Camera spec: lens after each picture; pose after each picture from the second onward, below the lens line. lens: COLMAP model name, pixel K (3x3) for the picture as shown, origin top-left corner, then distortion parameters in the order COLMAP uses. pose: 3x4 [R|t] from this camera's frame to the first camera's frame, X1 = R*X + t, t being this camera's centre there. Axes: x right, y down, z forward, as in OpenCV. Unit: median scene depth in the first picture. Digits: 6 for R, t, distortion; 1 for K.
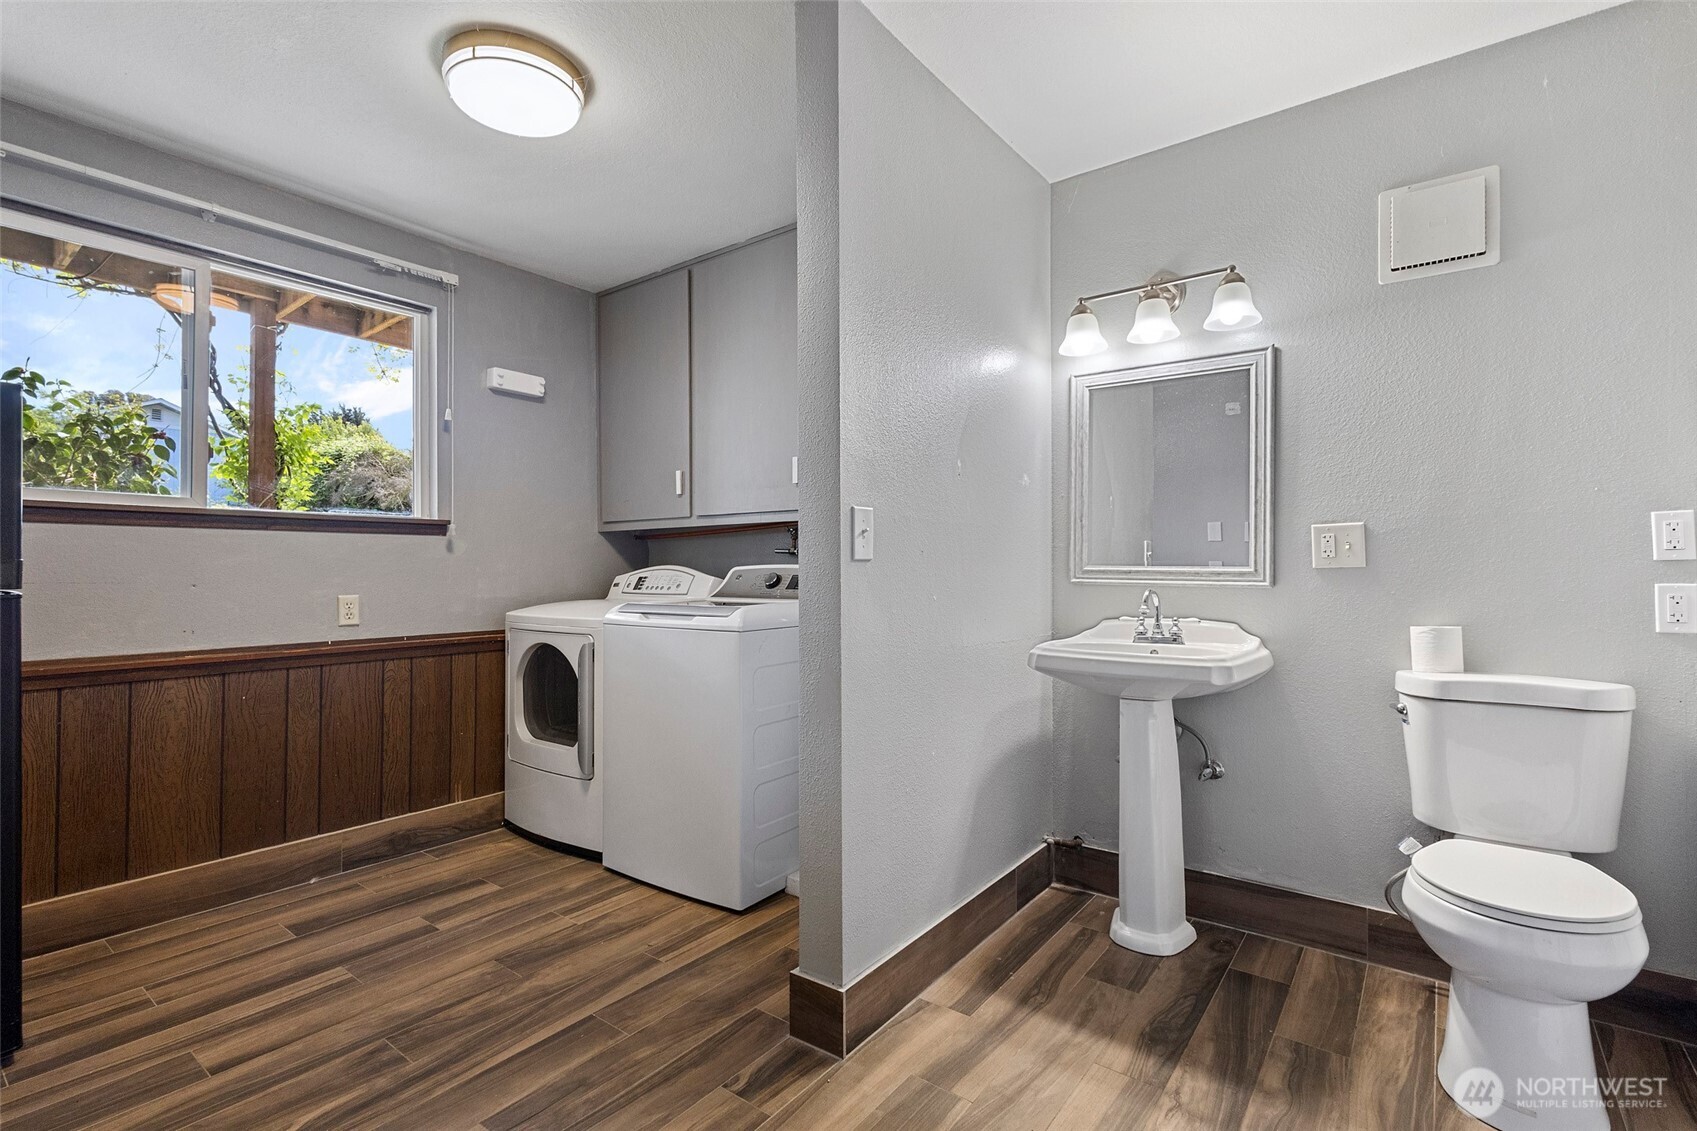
lens RADIAL K [[788.1, 0, 848.5], [0, 788.1, 565.5], [0, 0, 1]] dist [0.002539, 0.000121]
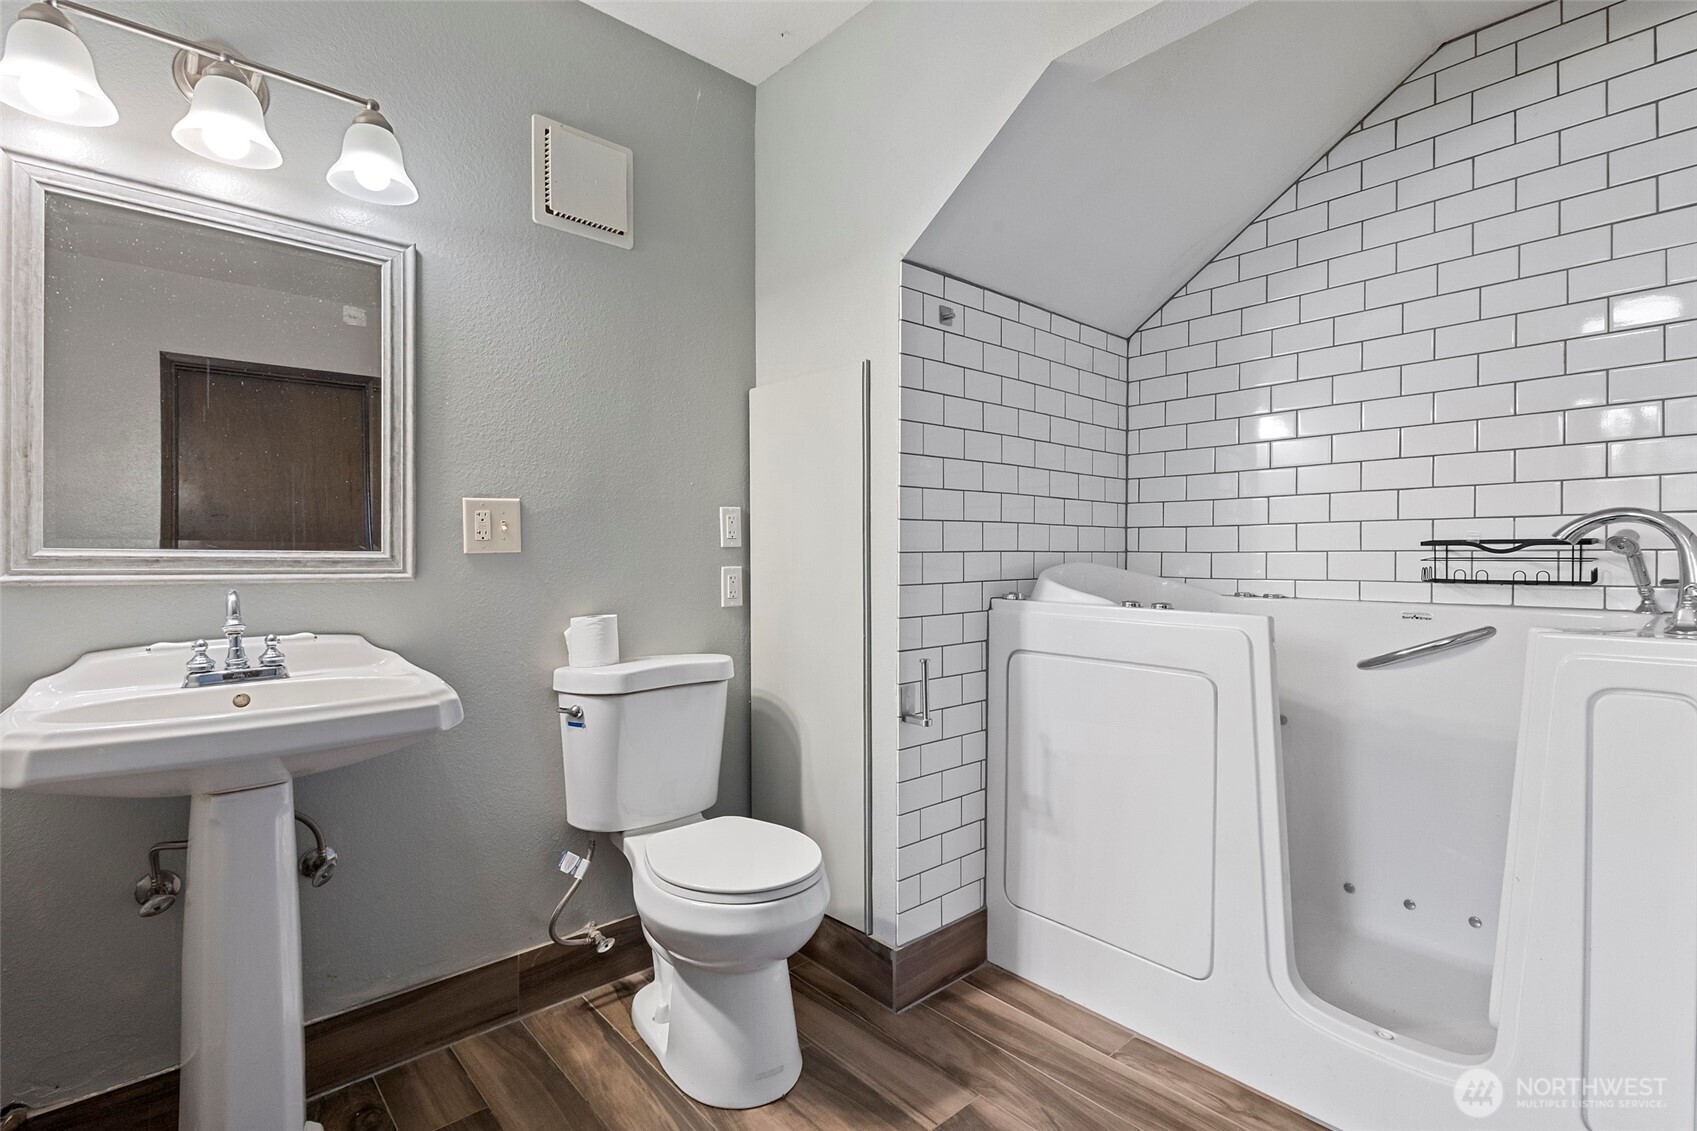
lens RADIAL K [[788.1, 0, 848.5], [0, 788.1, 565.5], [0, 0, 1]] dist [0.002539, 0.000121]
pose [[0.192273, -0.012999, 0.981255, -0.095419], [-0.002994, 0.999900, 0.013833, 0.003185], [-0.981337, -0.005598, 0.192215, 0.467758]]
